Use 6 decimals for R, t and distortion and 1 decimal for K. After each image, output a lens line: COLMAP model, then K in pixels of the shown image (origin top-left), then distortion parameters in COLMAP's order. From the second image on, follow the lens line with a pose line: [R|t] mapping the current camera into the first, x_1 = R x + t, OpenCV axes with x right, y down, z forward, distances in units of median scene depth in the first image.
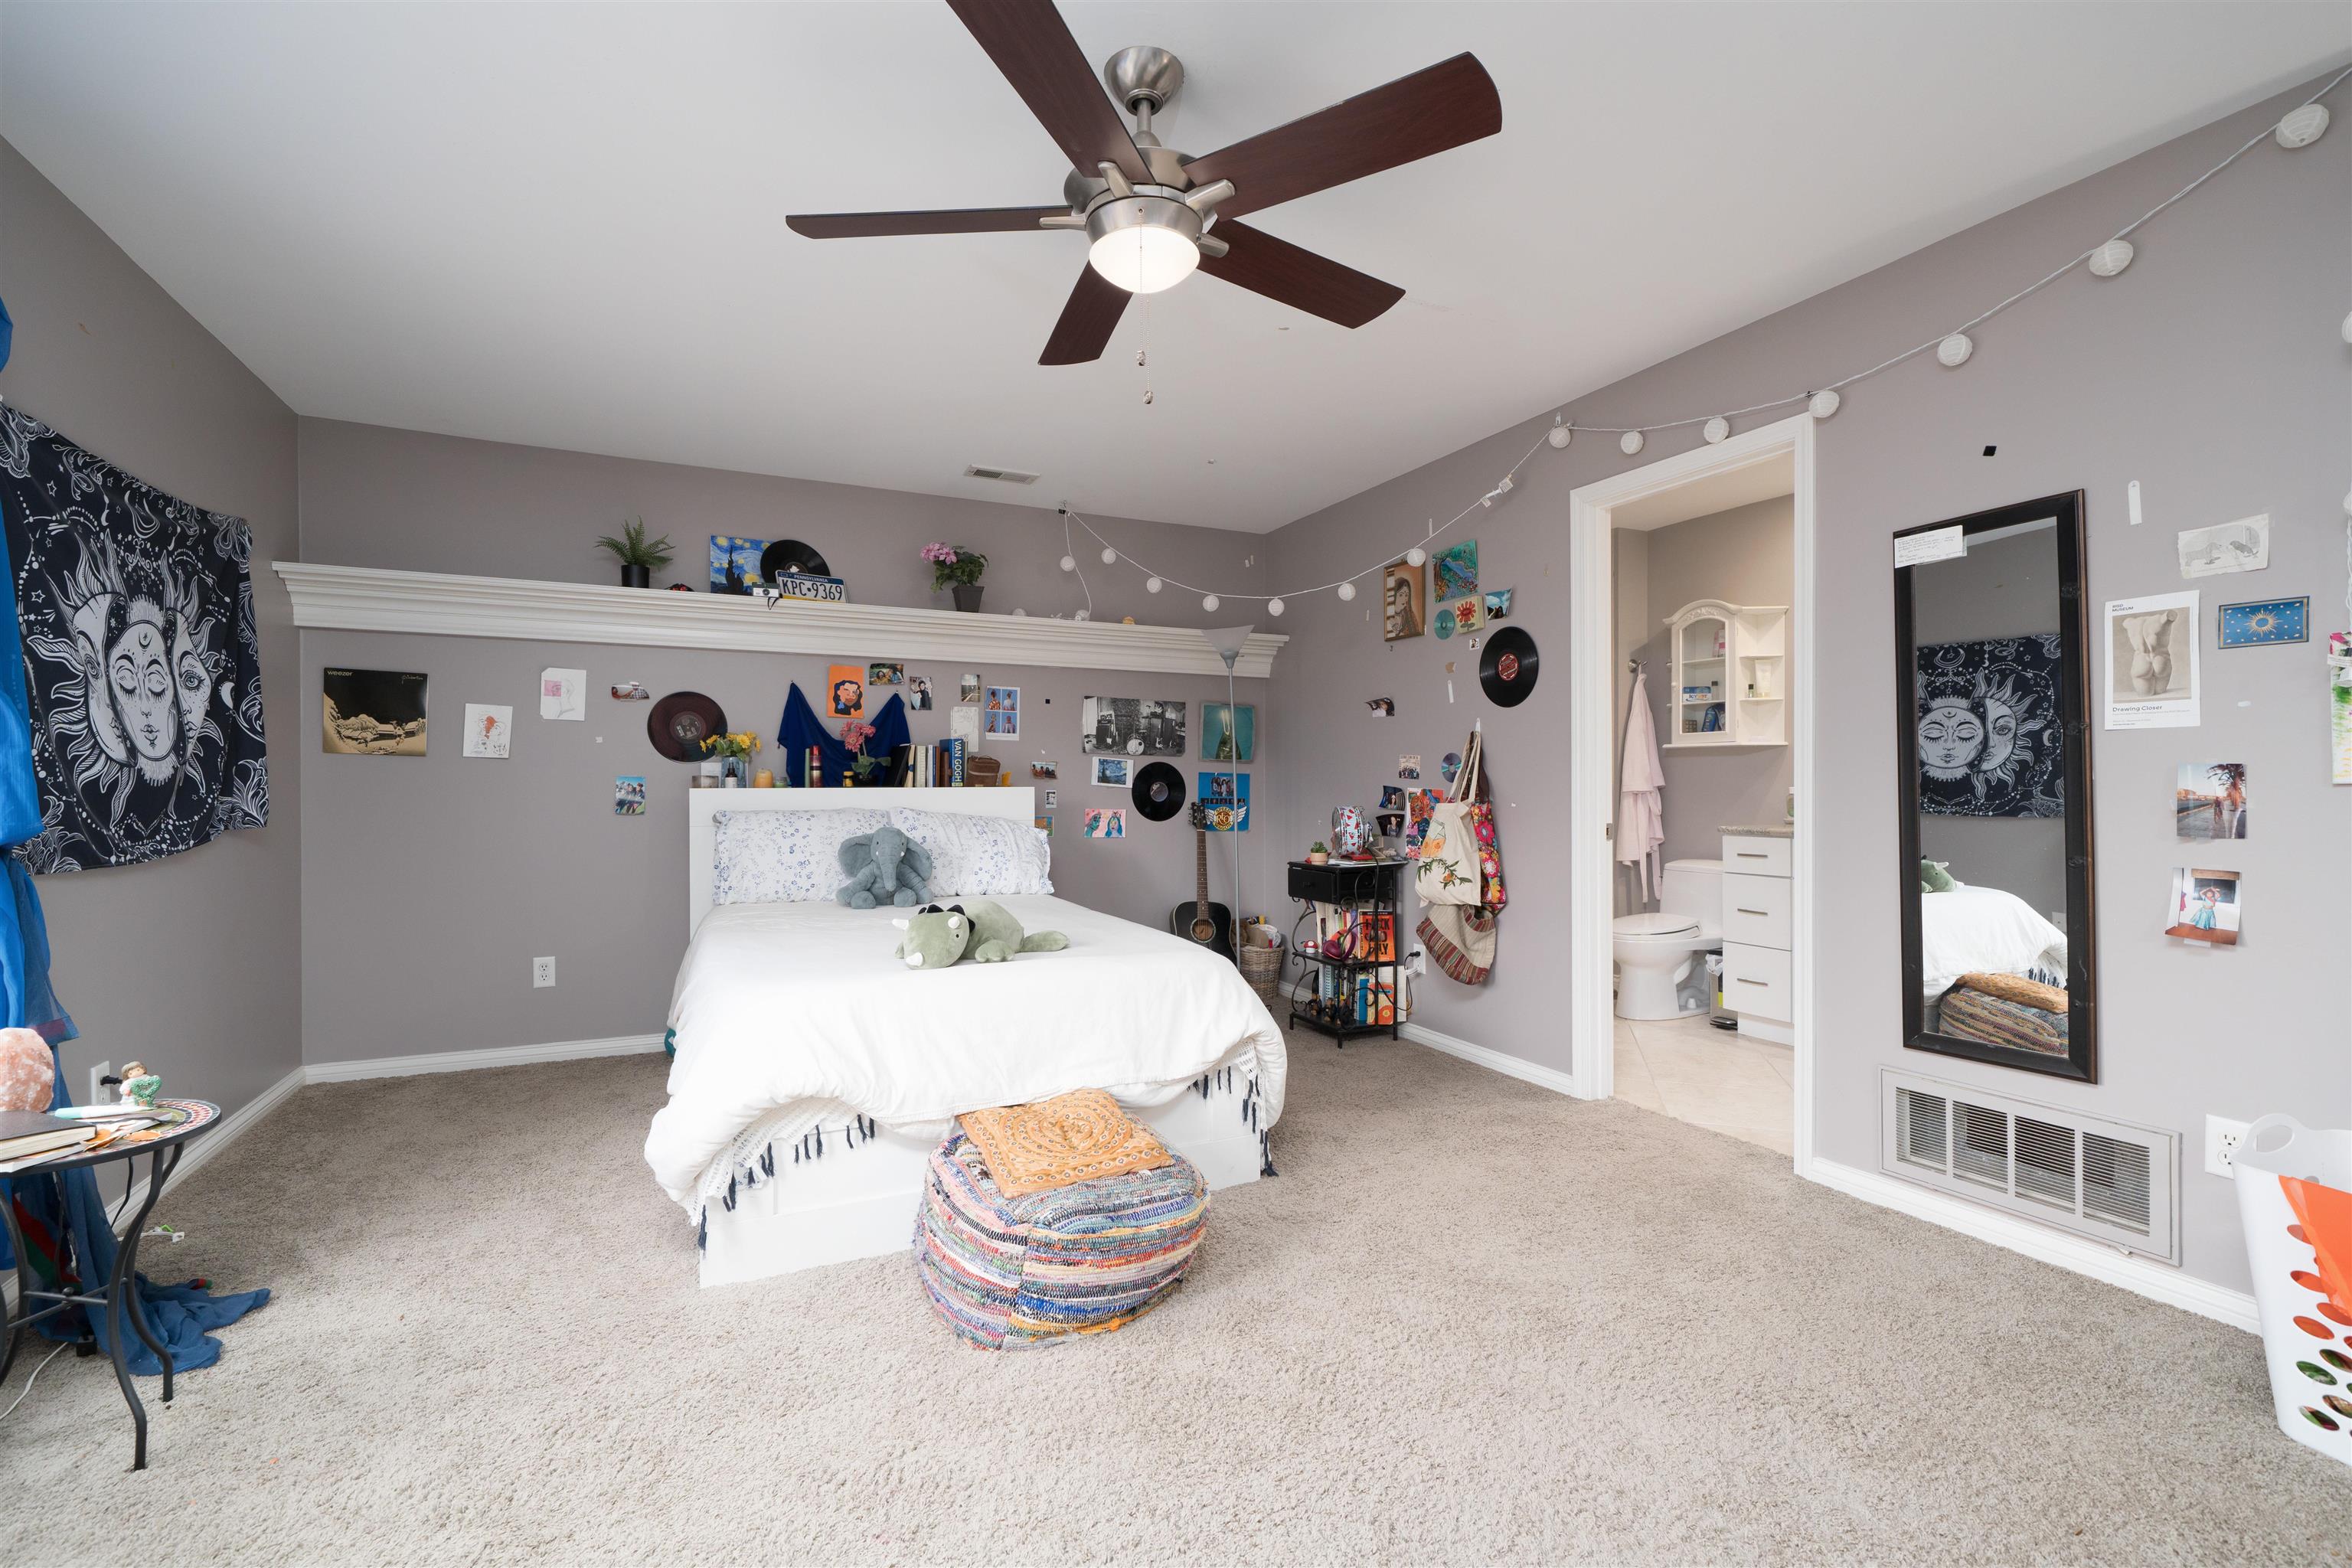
lens RADIAL K [[1008.8, 0, 1175.7], [0, 1008.8, 783.2], [0, 0, 1]] dist [0.000414, 0.000650]
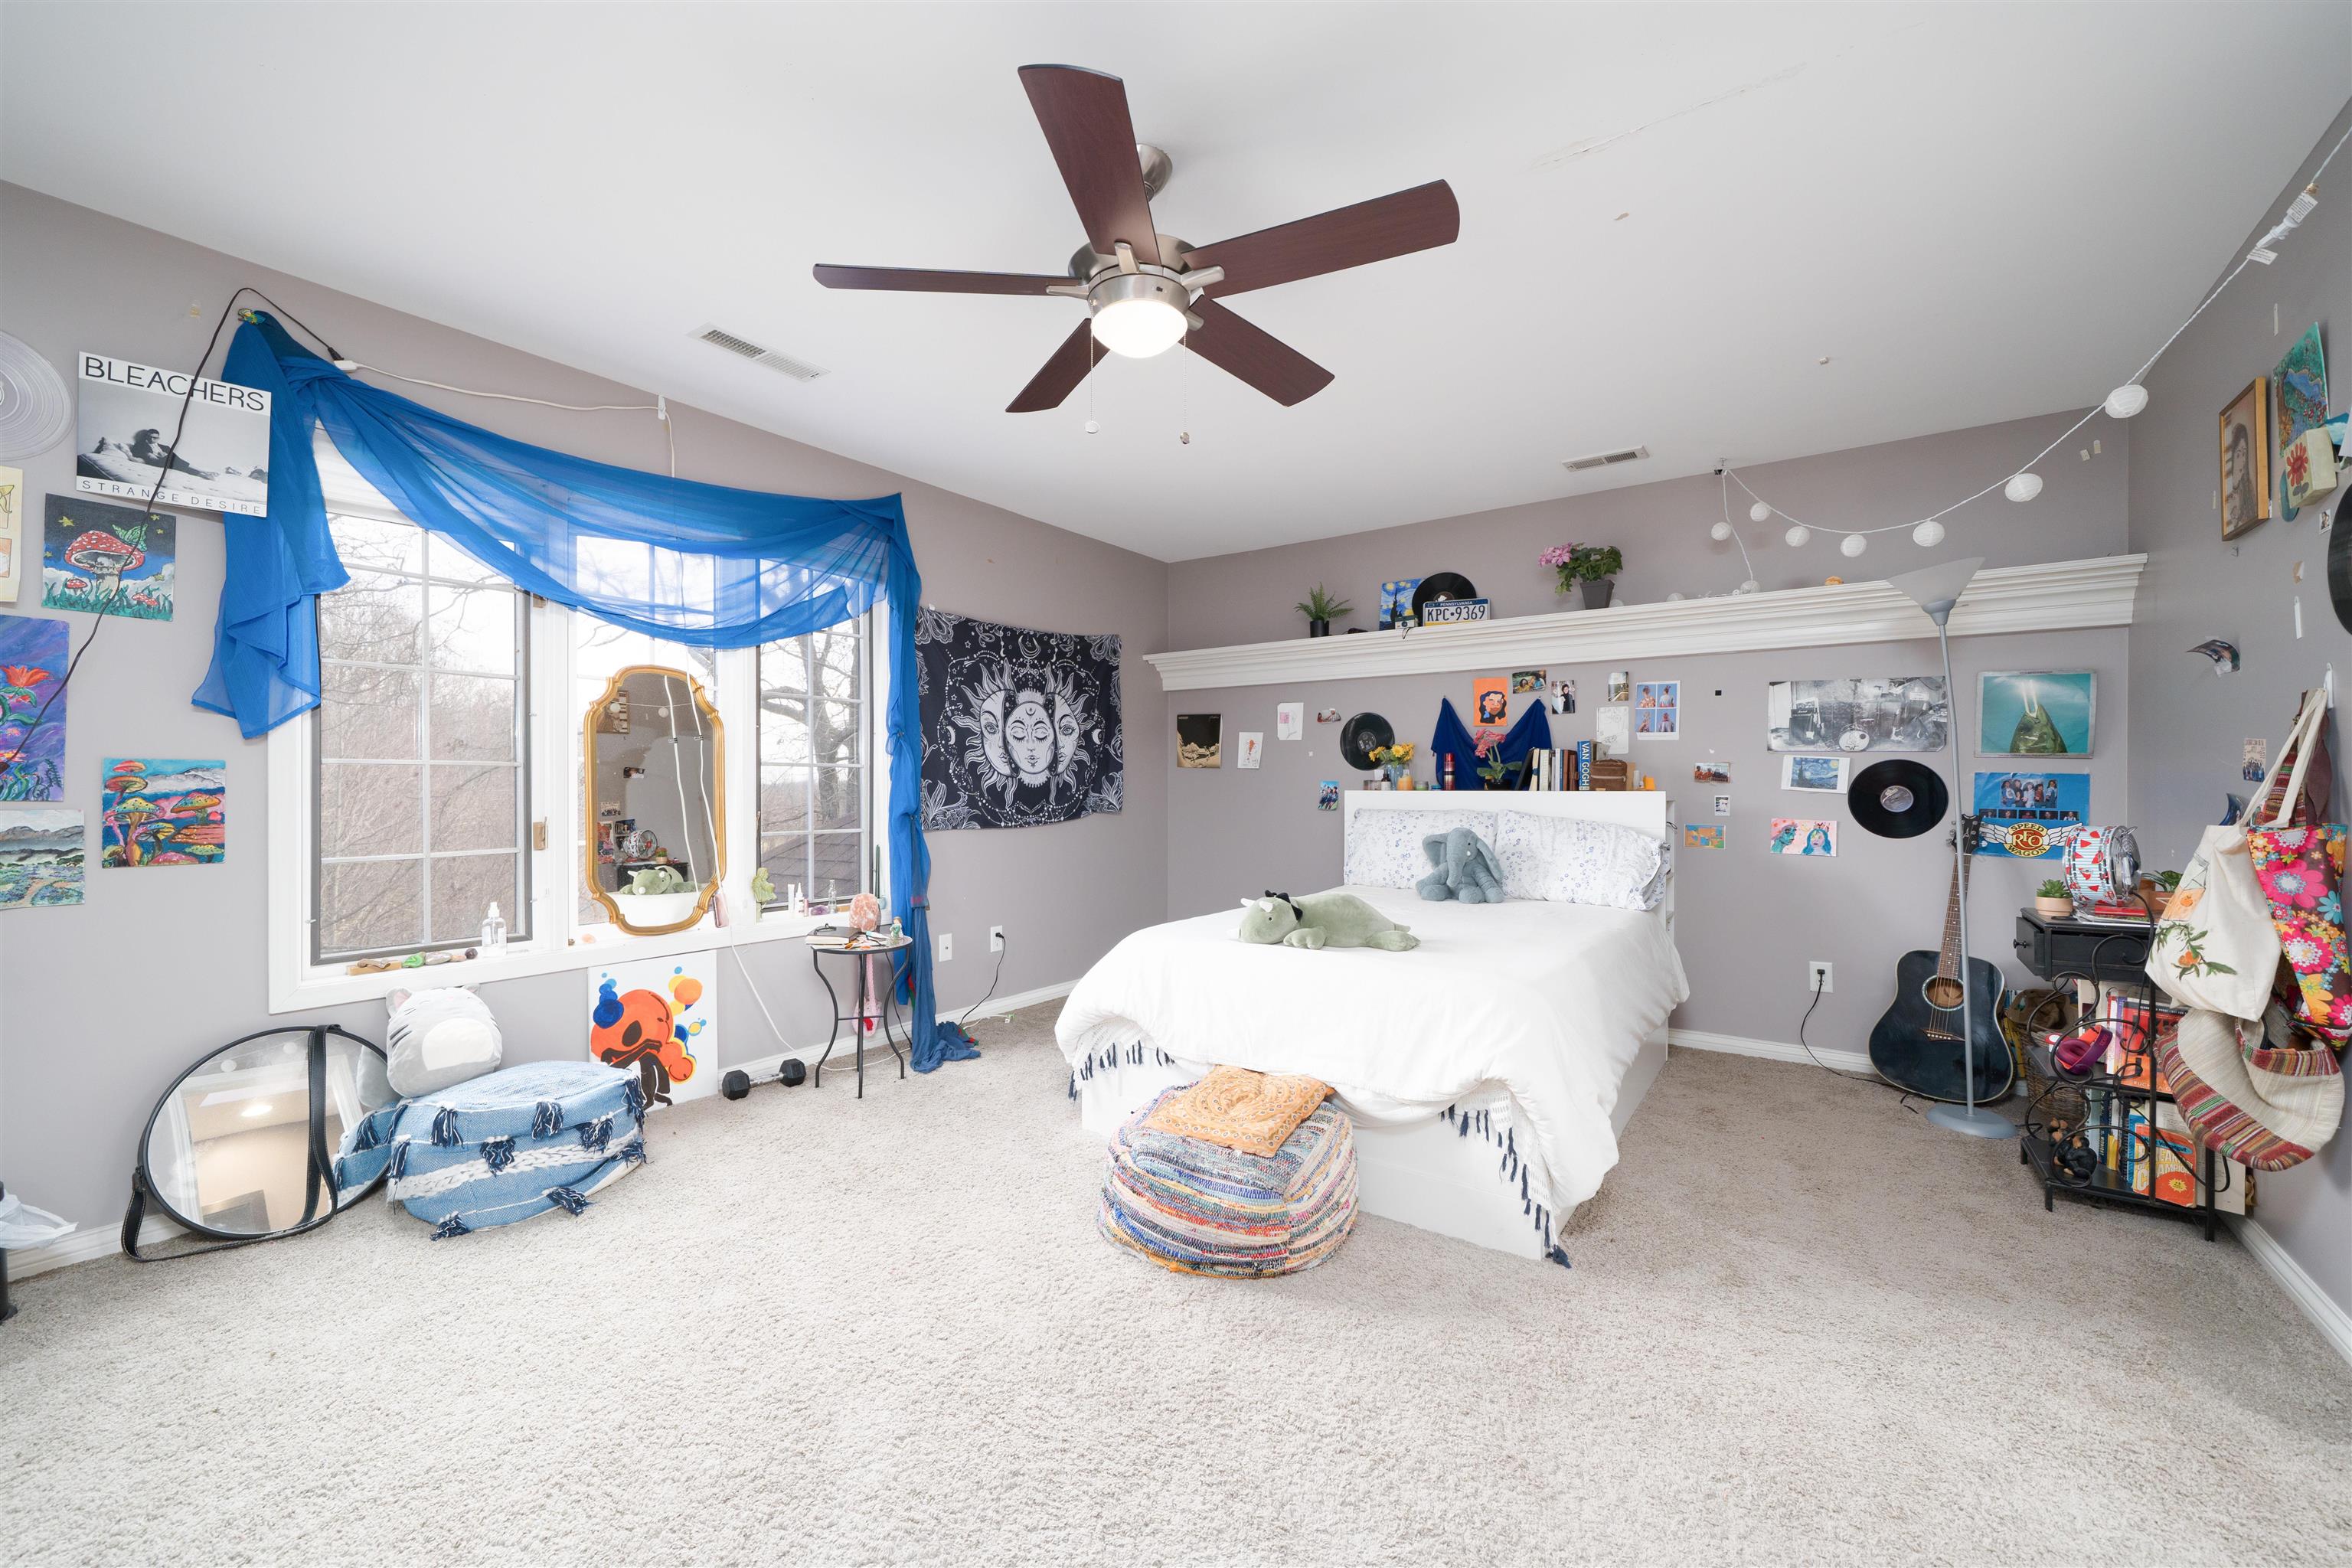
lens RADIAL K [[934.2, 0, 1174.3], [0, 934.2, 780.0], [0, 0, 1]] dist [-0.001015, -0.000101]
pose [[0.477371, -0.003501, -0.878695, 0.443403], [-0.001623, 0.999987, -0.004866, -0.001794], [0.878700, 0.003749, 0.477359, 0.256870]]
